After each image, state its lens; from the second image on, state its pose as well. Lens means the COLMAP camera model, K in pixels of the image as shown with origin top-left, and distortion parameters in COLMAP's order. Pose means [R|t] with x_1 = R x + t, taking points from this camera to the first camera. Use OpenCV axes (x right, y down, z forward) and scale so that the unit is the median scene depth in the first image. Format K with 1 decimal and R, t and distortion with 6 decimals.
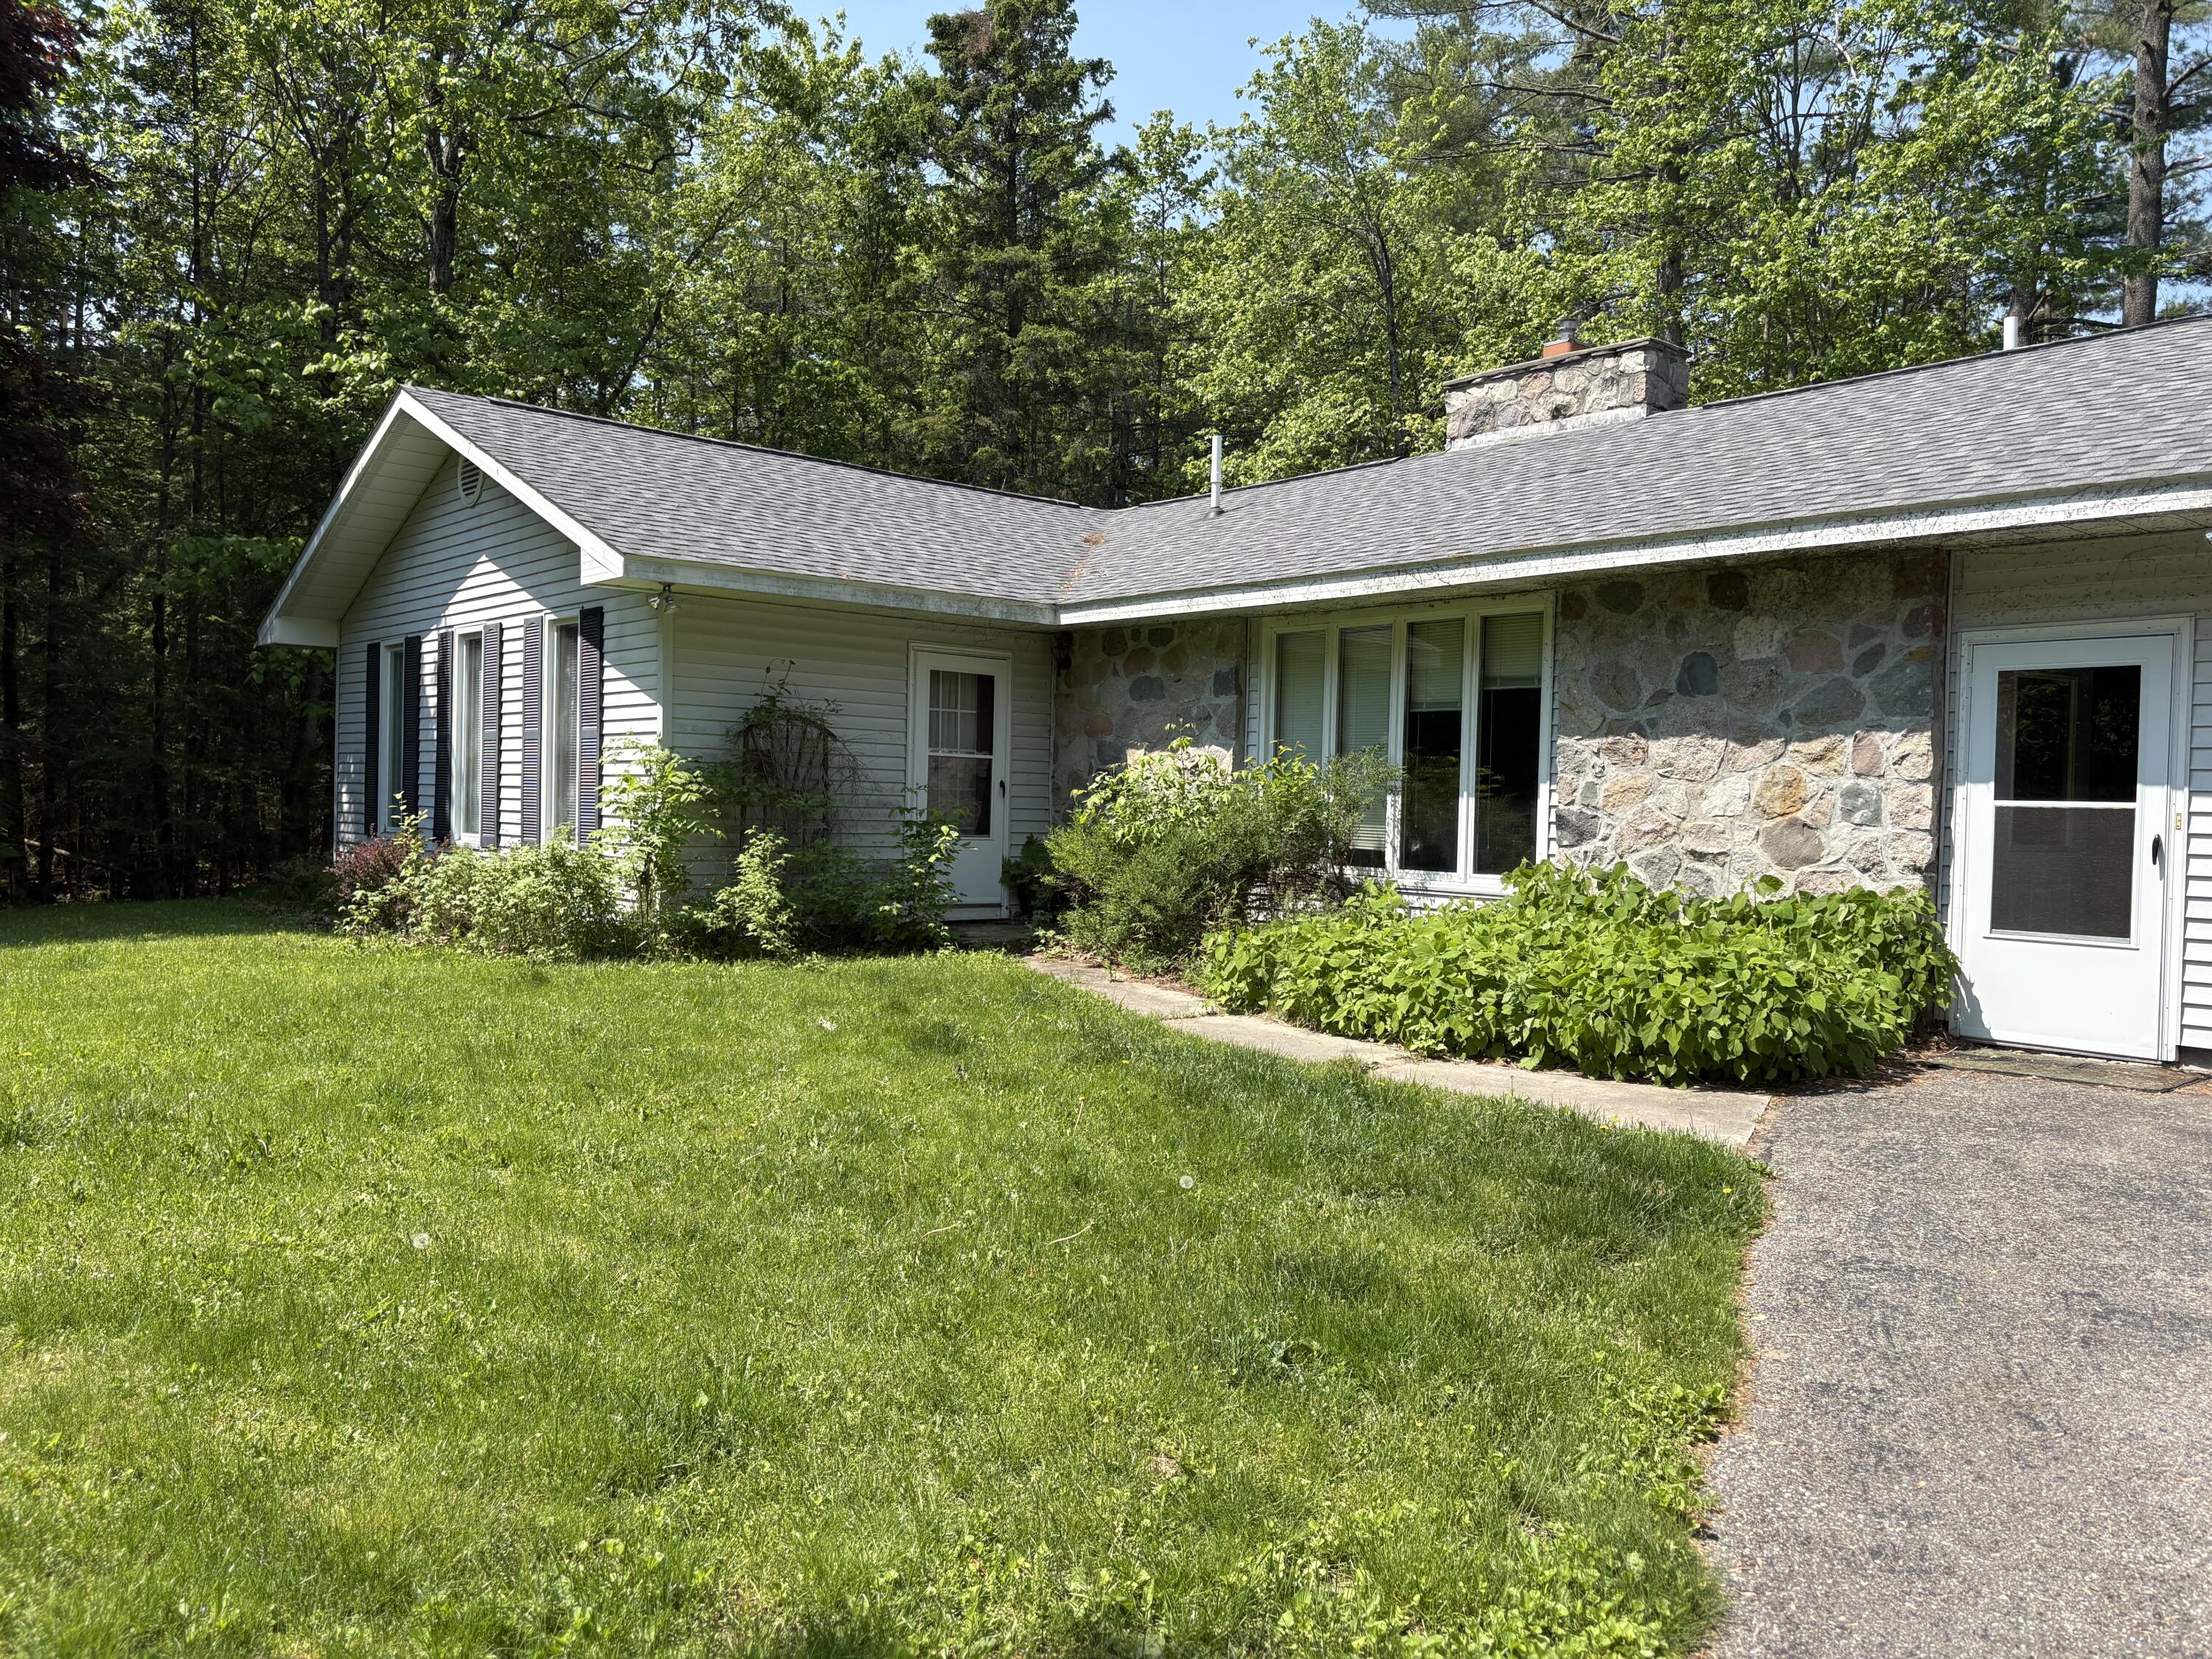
lens RADIAL K [[1709.9, 0, 1112.2], [0, 1709.9, 834.4], [0, 0, 1]] dist [0.010321, 0.001988]
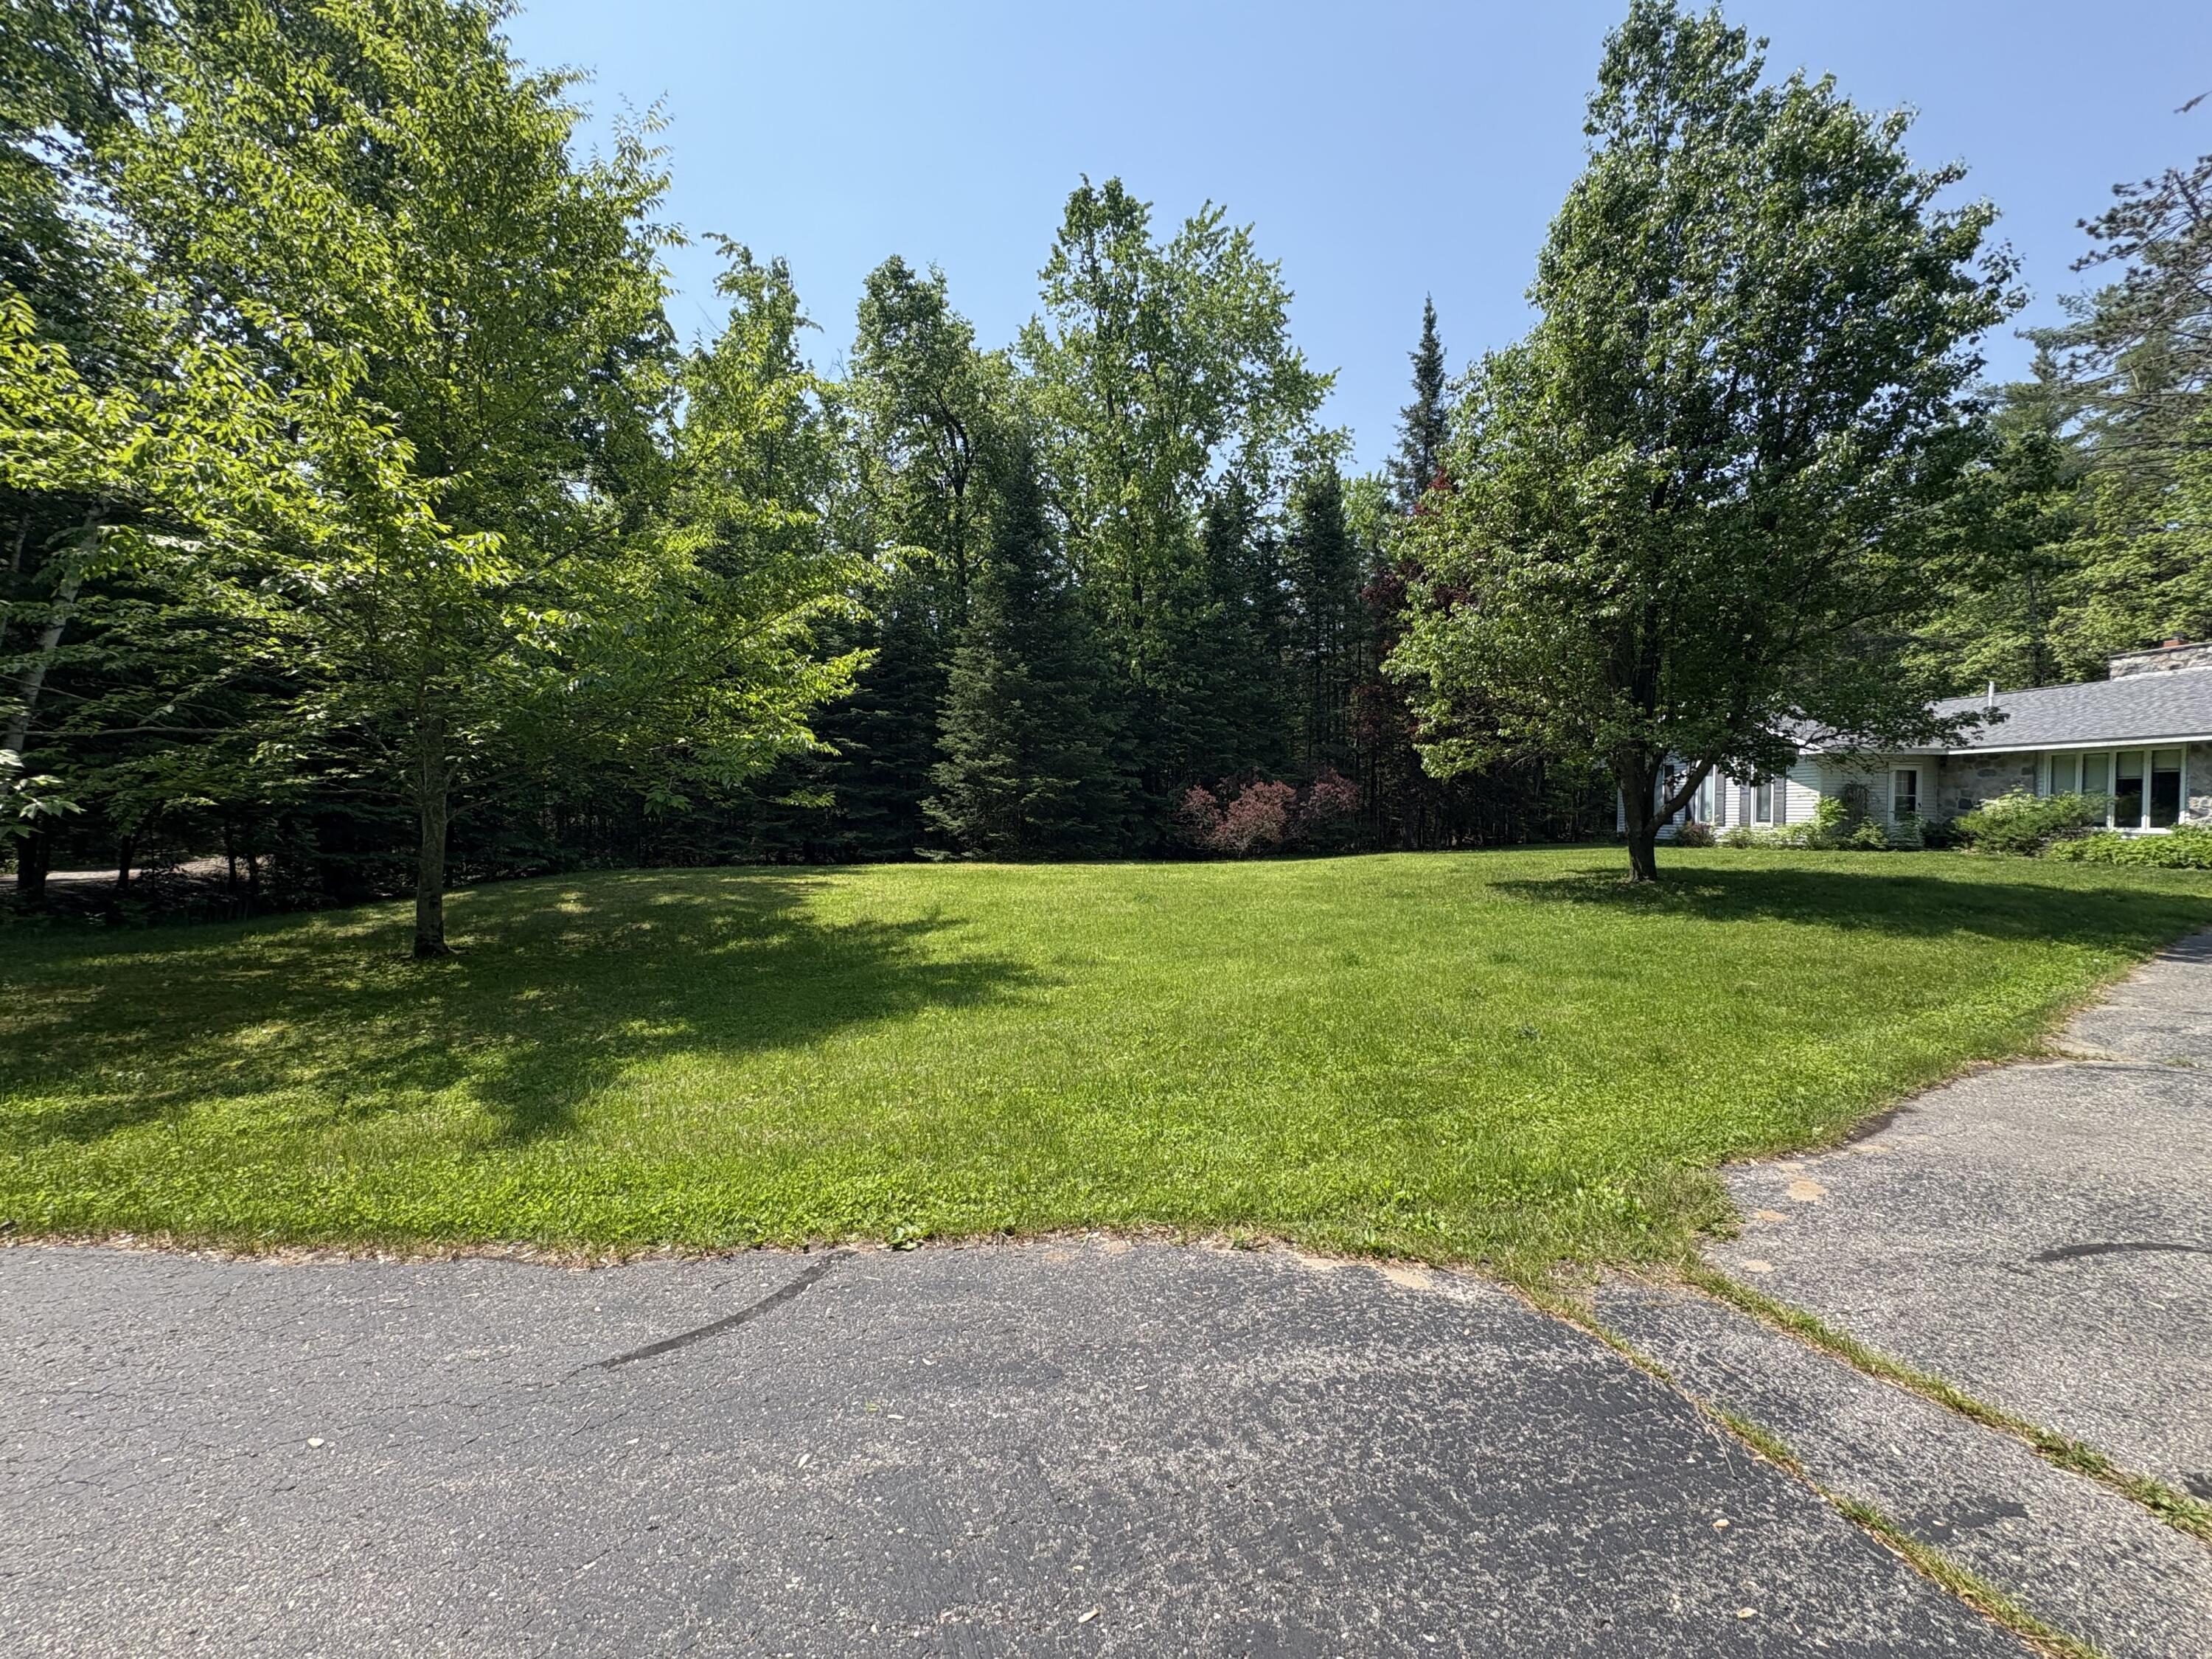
lens RADIAL K [[880.6, 0, 1100.4], [0, 880.6, 814.5], [0, 0, 1]] dist [0.002513, 0.000404]
pose [[0.828914, -0.016291, -0.559139, -0.509629], [0.003895, 0.999720, -0.023355, 0.028342], [0.559362, 0.017181, 0.828745, -1.542475]]
